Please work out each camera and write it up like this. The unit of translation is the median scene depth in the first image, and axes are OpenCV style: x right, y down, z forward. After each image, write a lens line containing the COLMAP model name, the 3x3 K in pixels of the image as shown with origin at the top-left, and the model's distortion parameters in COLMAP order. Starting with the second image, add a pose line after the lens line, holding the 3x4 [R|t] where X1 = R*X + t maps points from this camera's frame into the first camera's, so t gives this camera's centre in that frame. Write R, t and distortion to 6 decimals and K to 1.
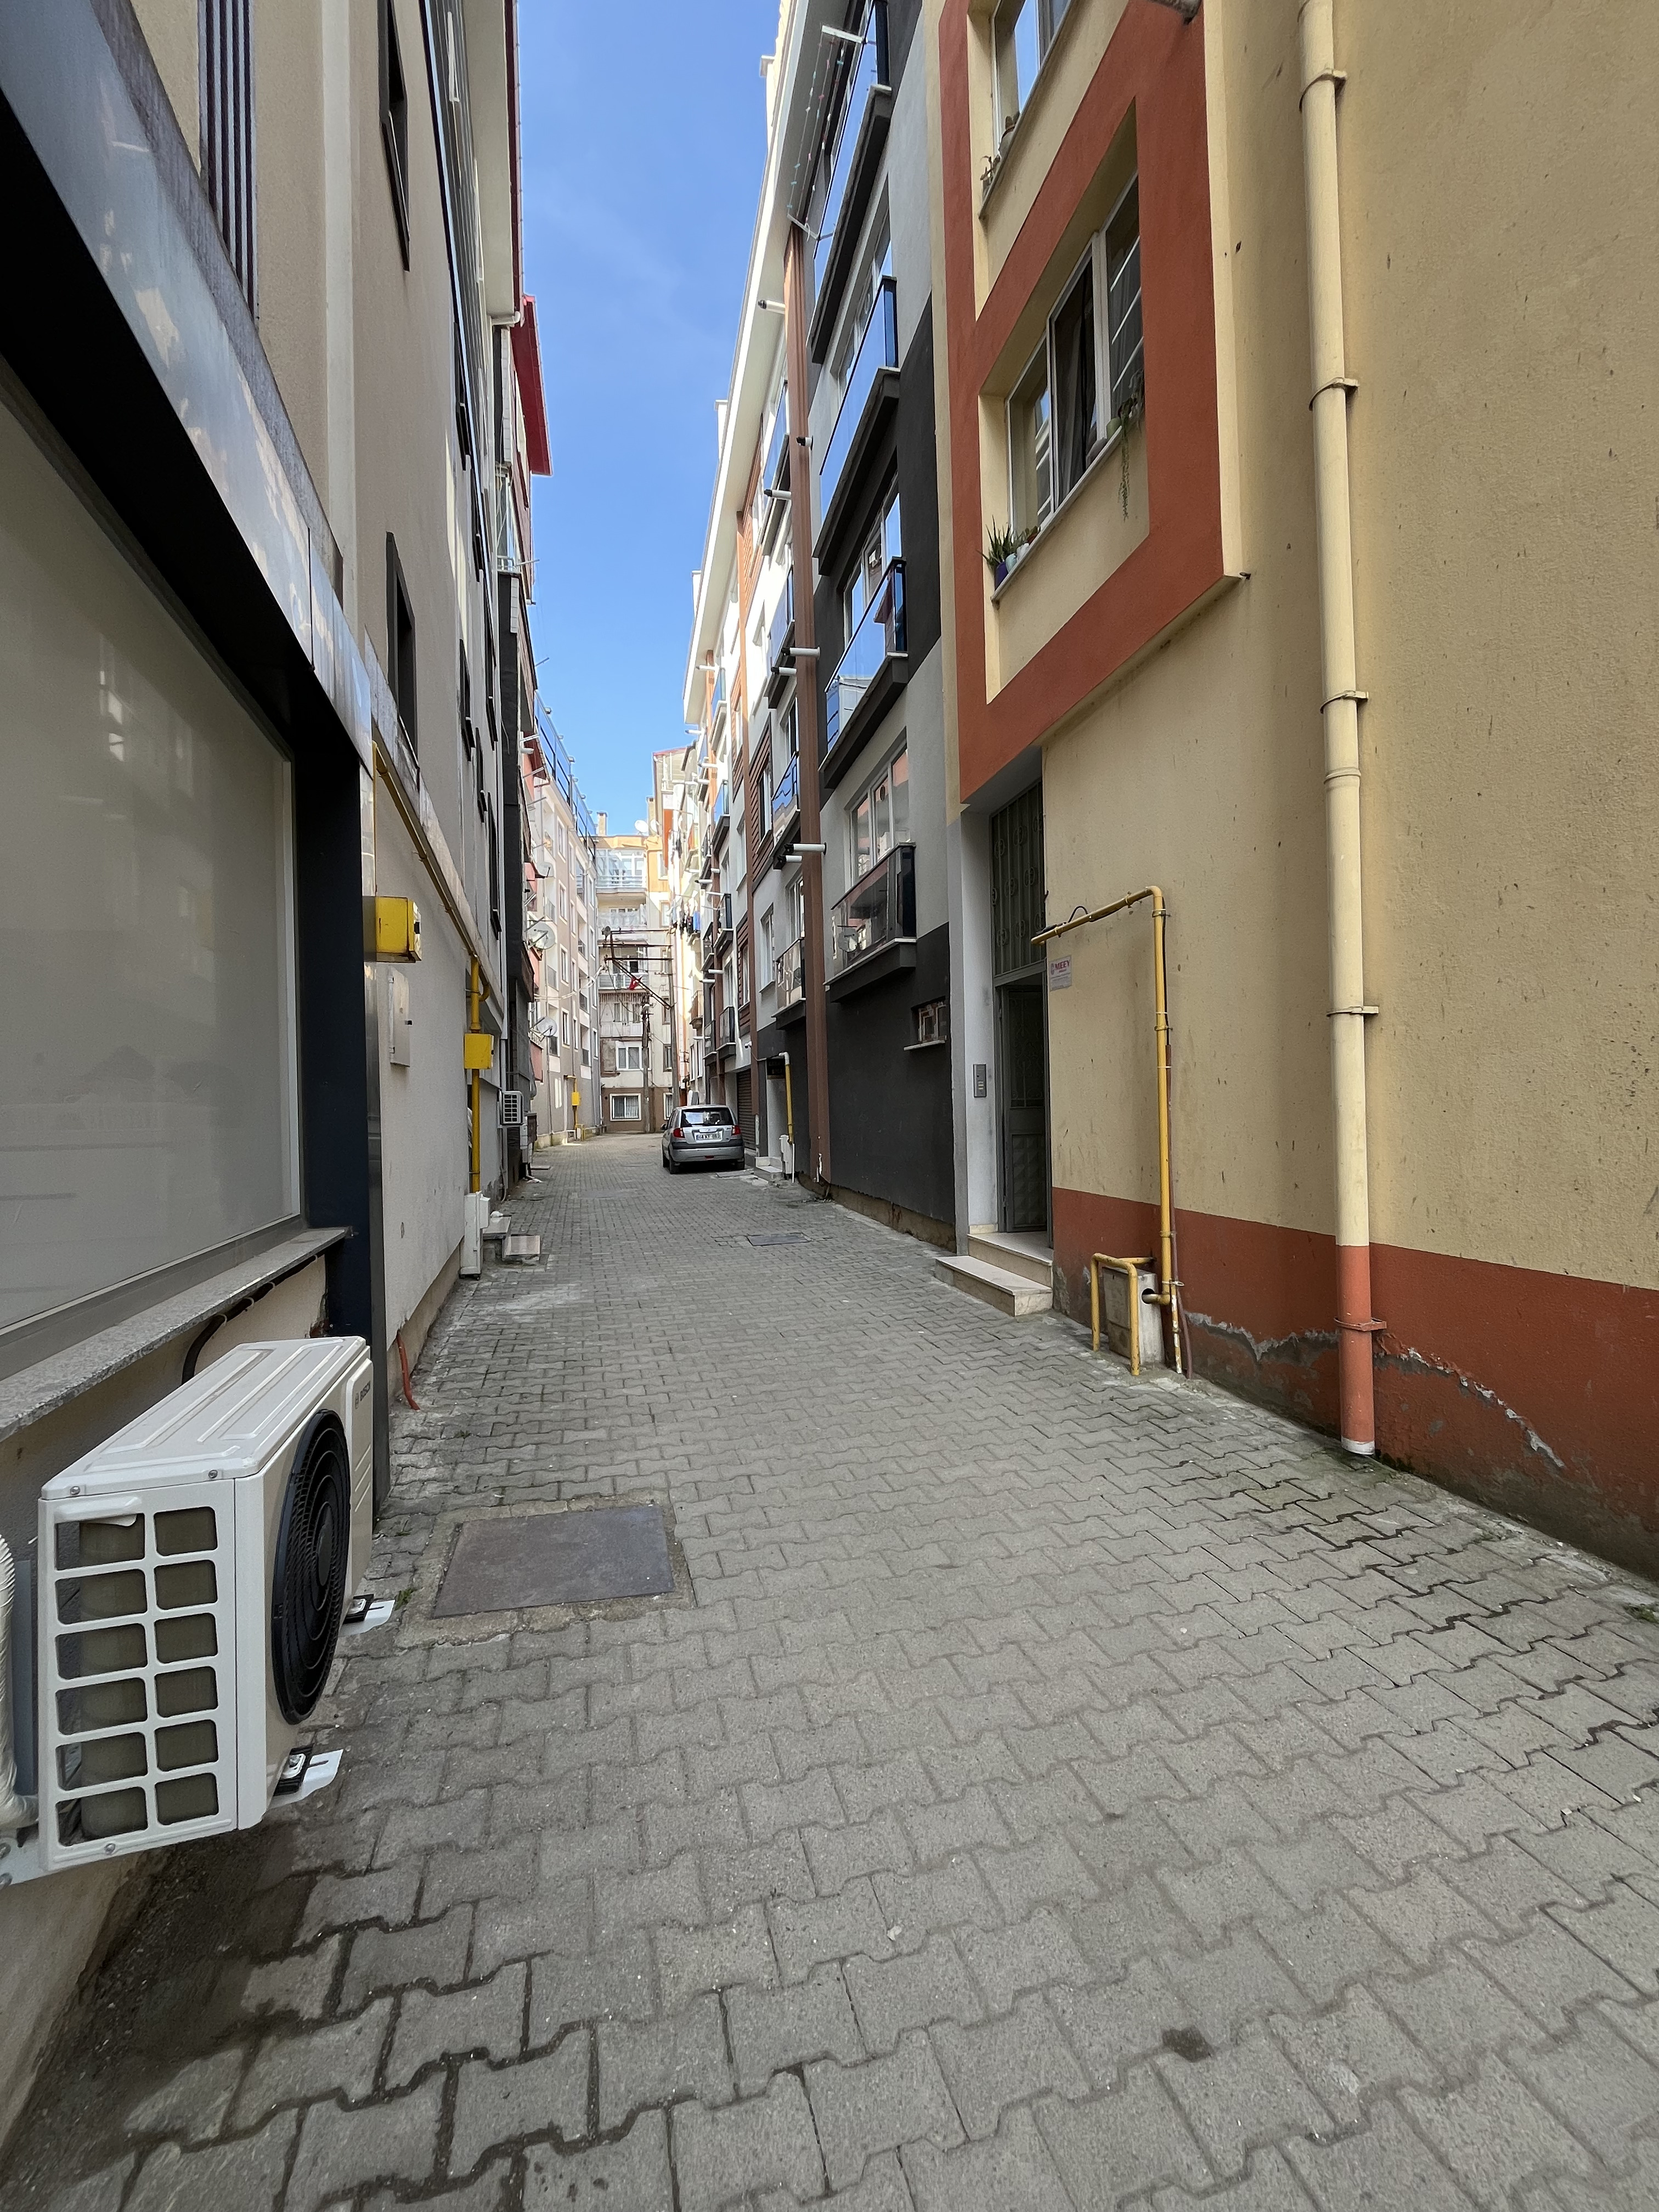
lens RADIAL K [[889.8, 0, 831.3], [0, 889.8, 1103.8], [0, 0, 1]] dist [-0.002486, -0.000440]
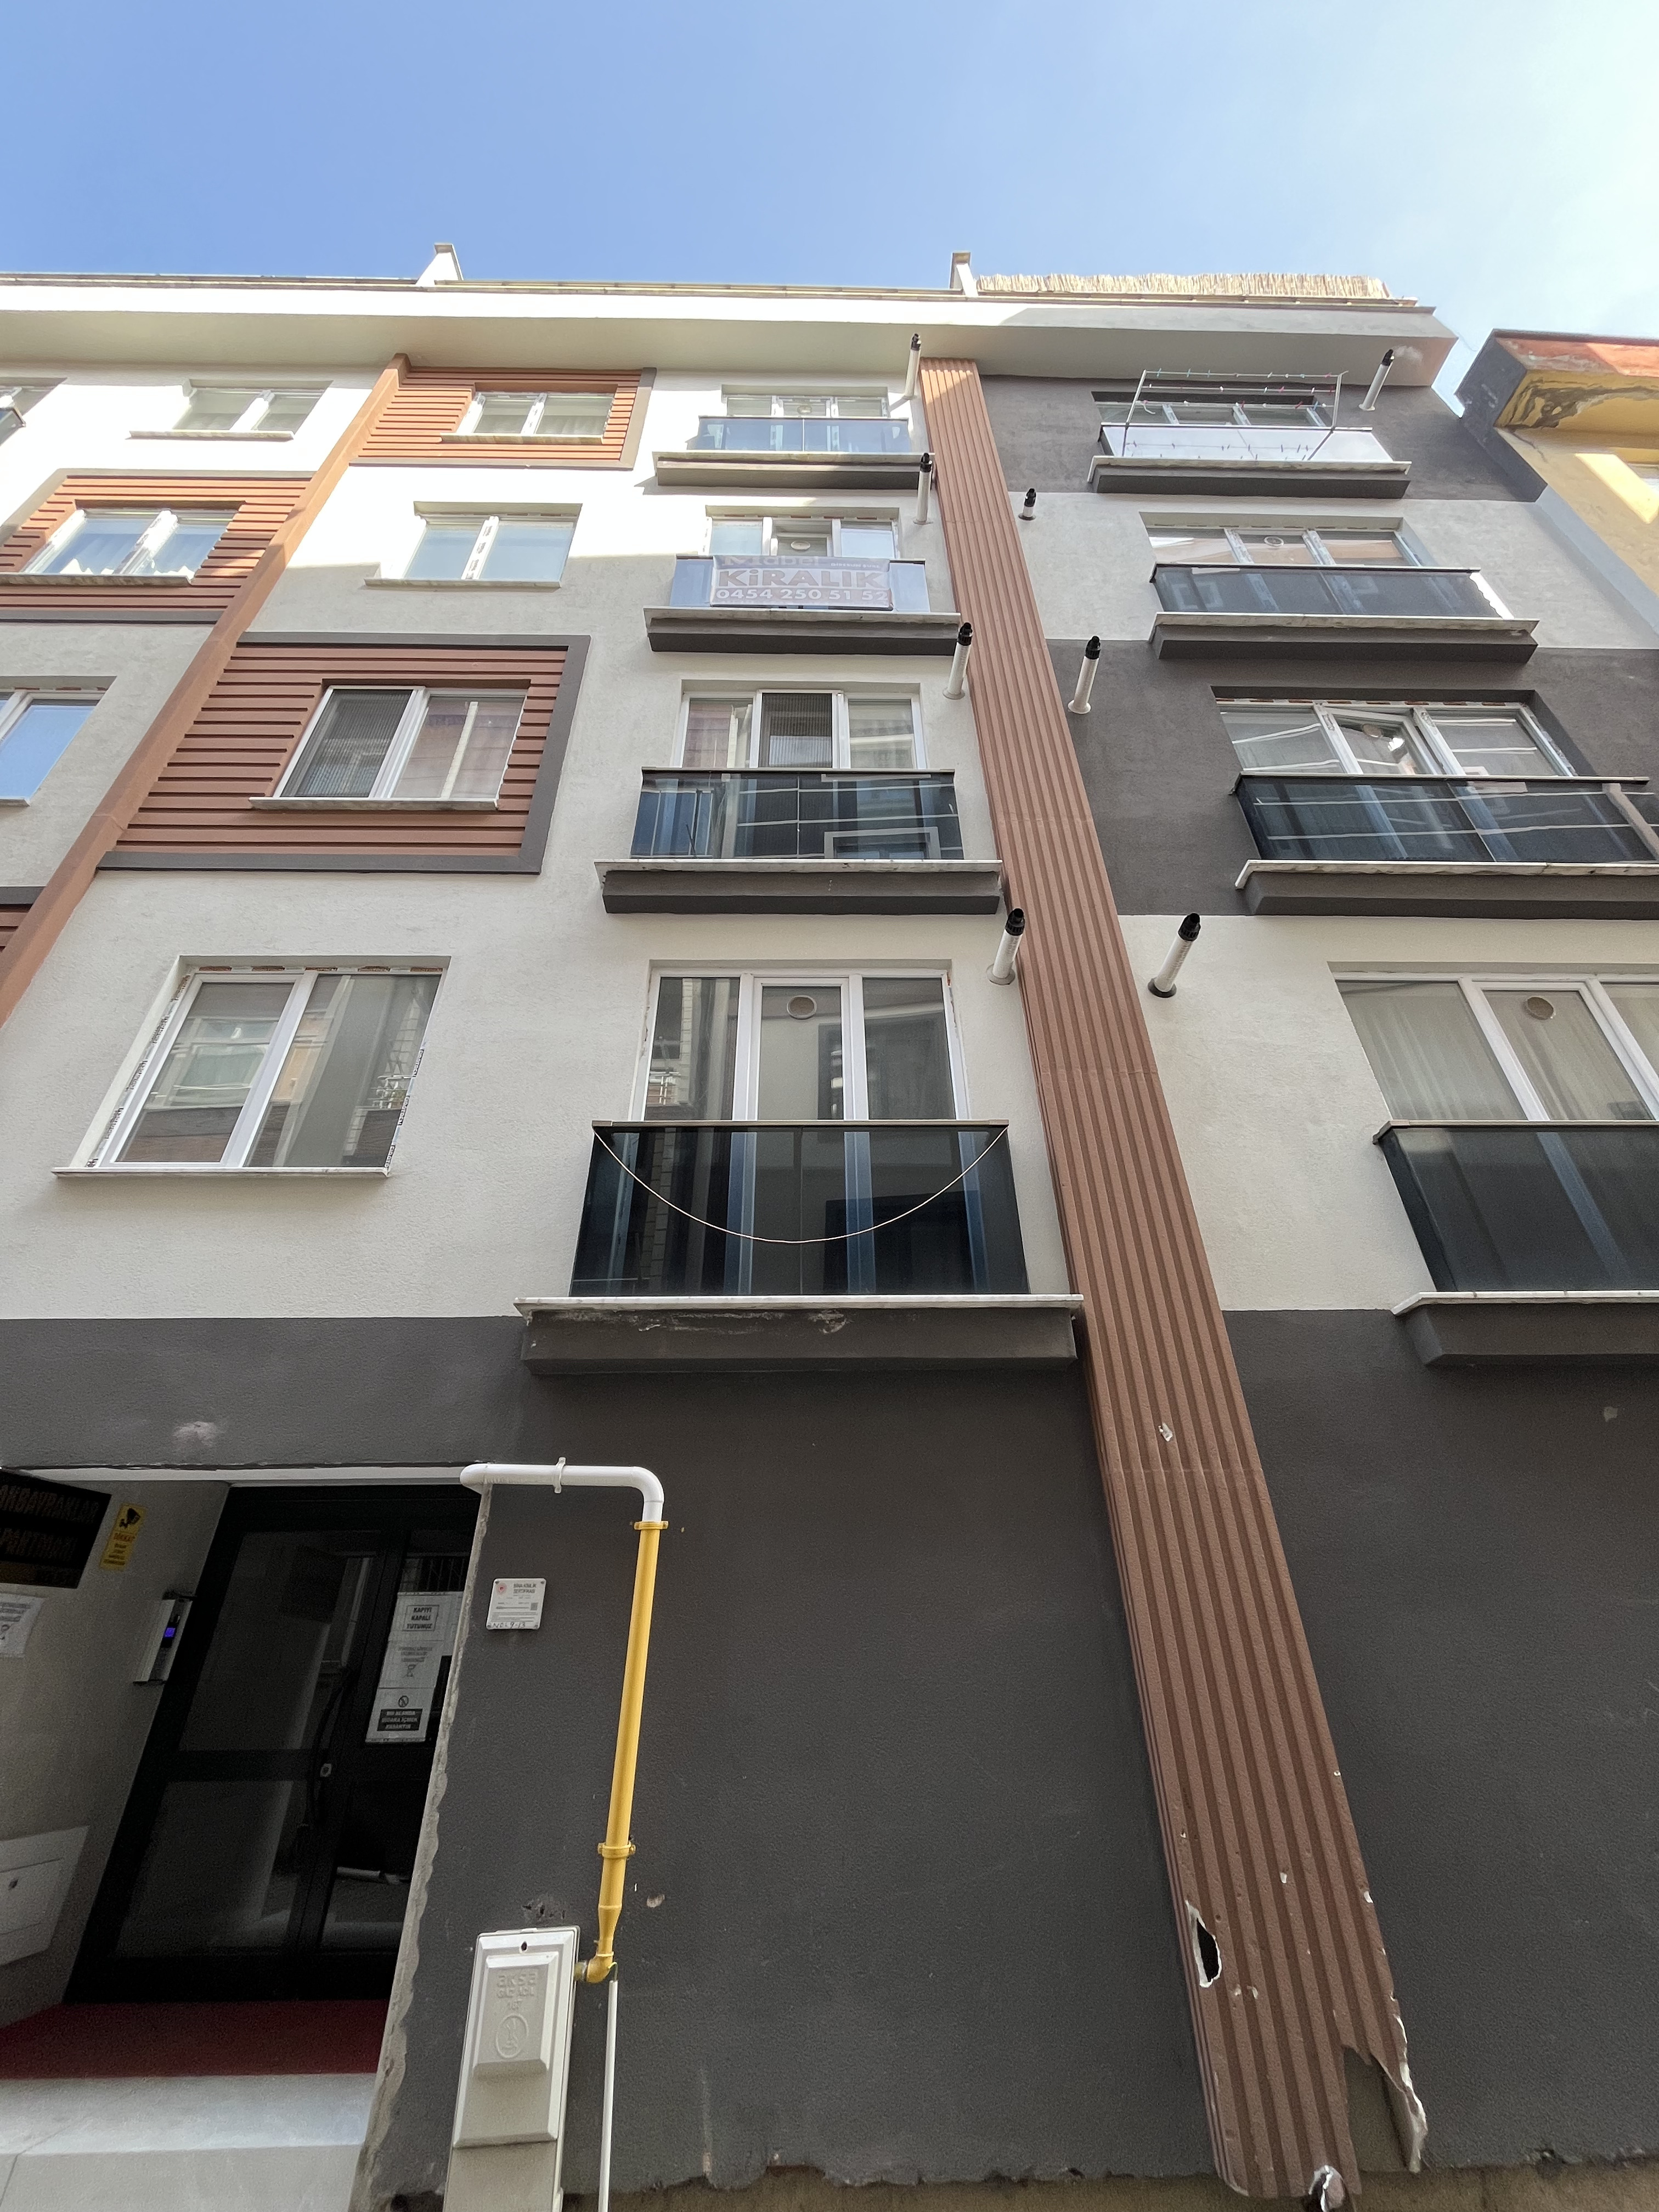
lens RADIAL K [[889.8, 0, 831.3], [0, 889.8, 1103.8], [0, 0, 1]] dist [-0.002486, -0.000440]
pose [[0.214516, 0.549065, 0.807781, -0.227084], [0.005591, 0.826330, -0.563158, -0.002799], [-0.976704, 0.125323, 0.174192, 0.702009]]
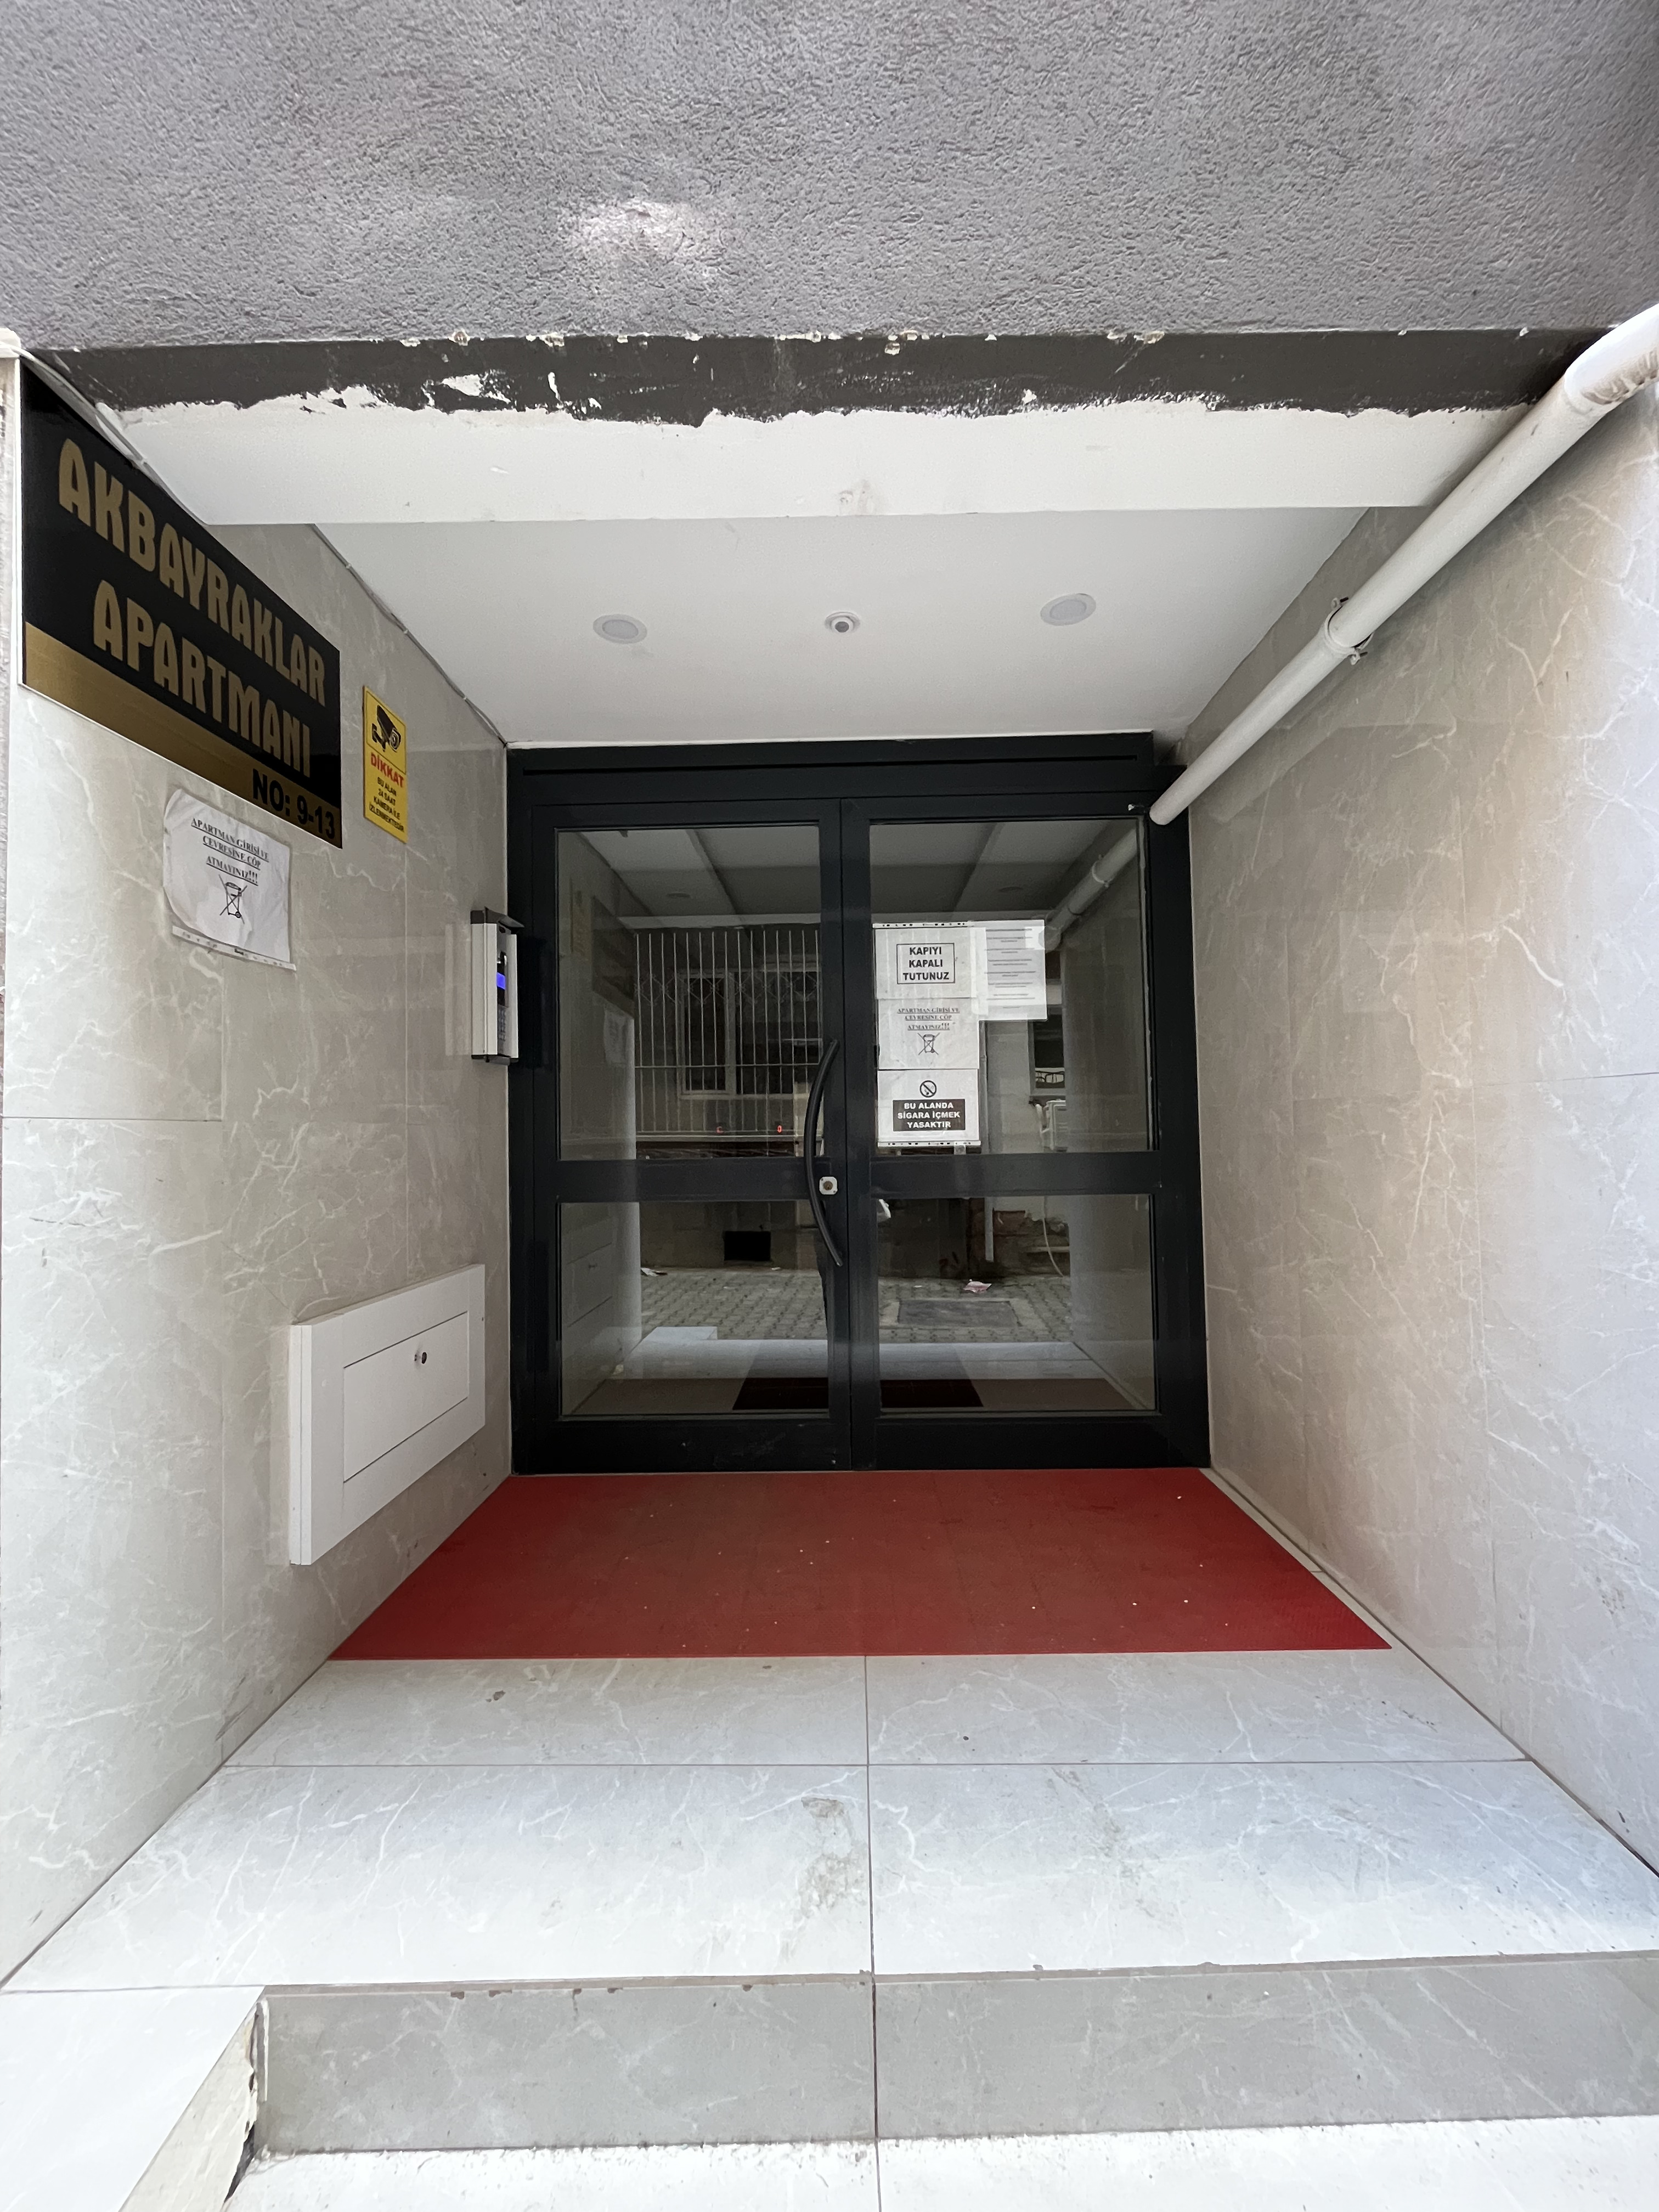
lens RADIAL K [[889.8, 0, 831.3], [0, 889.8, 1103.8], [0, 0, 1]] dist [-0.002486, -0.000440]
pose [[0.228348, 0.049209, 0.972335, -0.107817], [0.010085, 0.998549, -0.052904, 0.004390], [-0.973527, 0.021887, 0.227521, 0.859677]]
